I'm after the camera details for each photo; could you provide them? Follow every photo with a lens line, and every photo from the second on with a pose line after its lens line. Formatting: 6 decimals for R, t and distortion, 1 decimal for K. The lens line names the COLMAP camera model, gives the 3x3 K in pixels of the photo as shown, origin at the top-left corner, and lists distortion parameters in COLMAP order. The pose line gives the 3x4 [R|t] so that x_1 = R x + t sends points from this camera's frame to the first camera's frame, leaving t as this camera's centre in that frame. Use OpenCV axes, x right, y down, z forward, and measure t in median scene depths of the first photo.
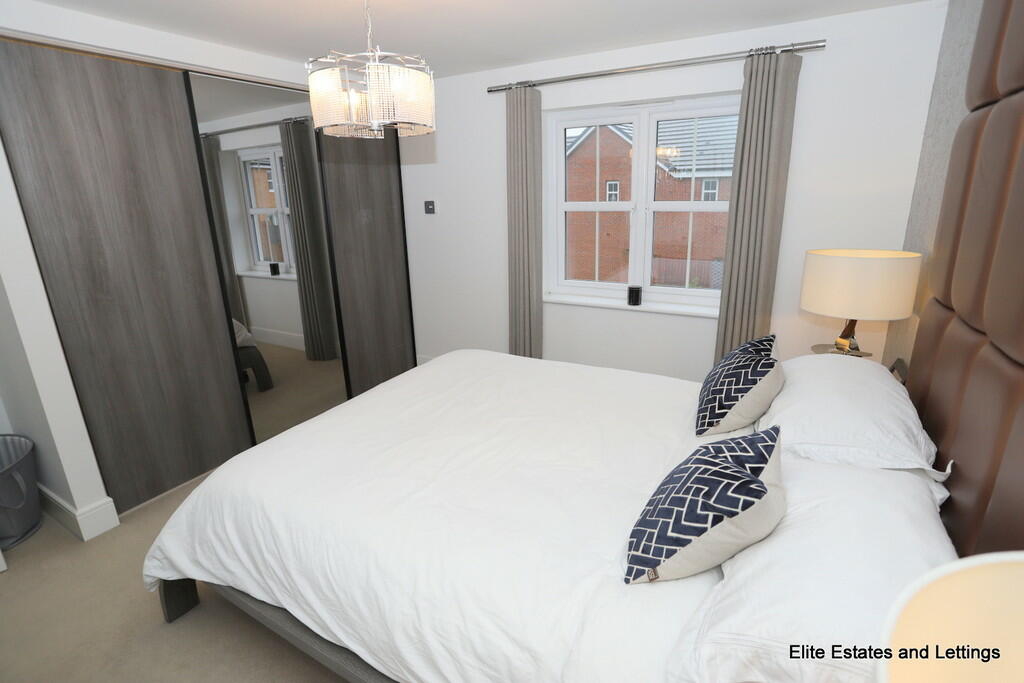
lens RADIAL K [[494.9, 0, 512.0], [0, 494.9, 341.5], [0, 0, 1]] dist [-0.048076, 0.000107]
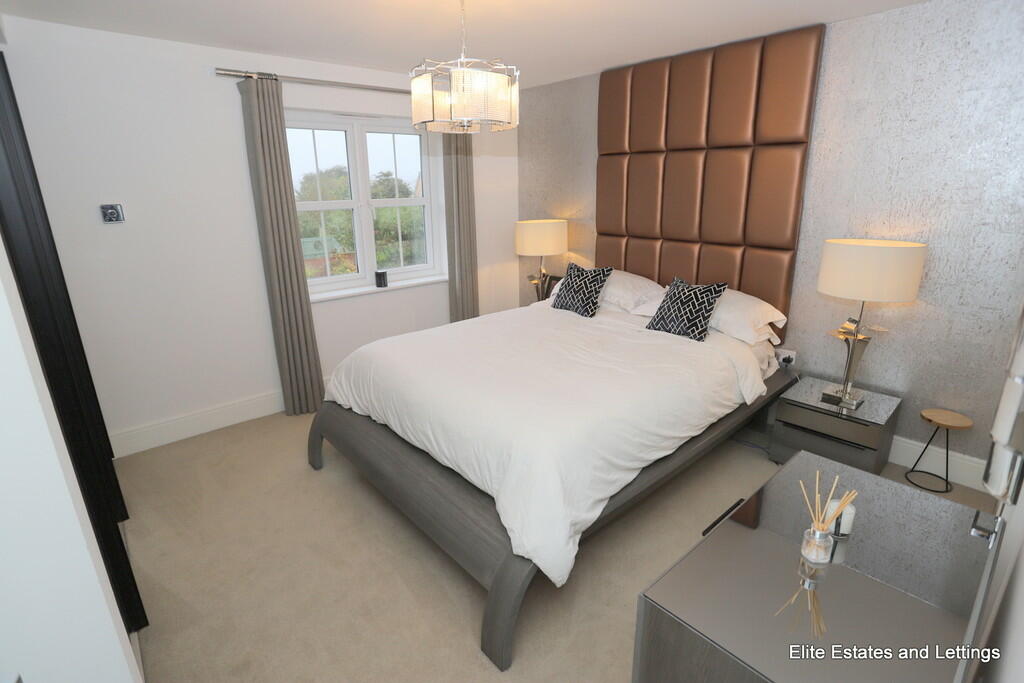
lens RADIAL K [[494.9, 0, 512.0], [0, 494.9, 341.5], [0, 0, 1]] dist [-0.048076, 0.000107]
pose [[0.315985, -0.257961, 0.913022, -0.807120], [0.278326, 0.945192, 0.170725, -0.069849], [-0.907021, 0.200171, 0.370464, 0.327633]]
